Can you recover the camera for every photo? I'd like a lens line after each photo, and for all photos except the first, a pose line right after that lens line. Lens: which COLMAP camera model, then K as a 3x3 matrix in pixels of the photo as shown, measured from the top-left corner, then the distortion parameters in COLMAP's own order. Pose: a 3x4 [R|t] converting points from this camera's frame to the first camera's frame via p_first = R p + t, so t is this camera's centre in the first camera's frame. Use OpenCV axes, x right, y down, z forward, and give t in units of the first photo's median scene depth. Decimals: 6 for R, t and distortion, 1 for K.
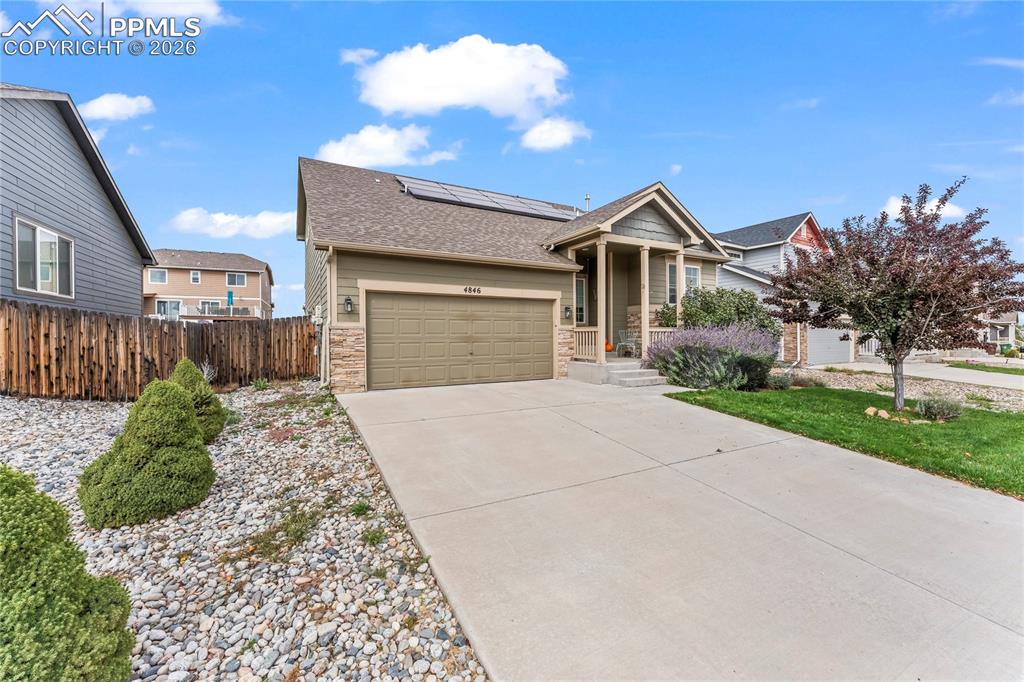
lens RADIAL K [[418.9, 0, 564.6], [0, 418.9, 344.7], [0, 0, 1]] dist [0.001223, -0.000032]
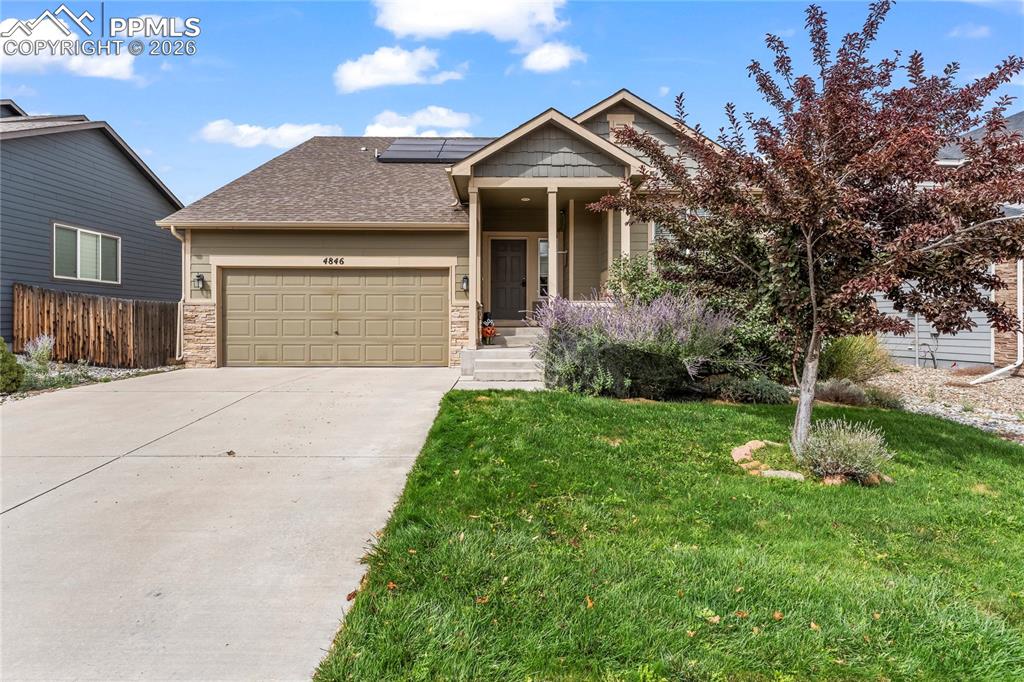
lens RADIAL K [[530.4, 0, 513.8], [0, 530.4, 330.1], [0, 0, 1]] dist [0.000385, -0.000070]
pose [[0.873372, 0.013395, -0.486869, 0.766890], [-0.015704, 0.999876, -0.000661, 0.012068], [0.486800, 0.008223, 0.873475, 0.238733]]
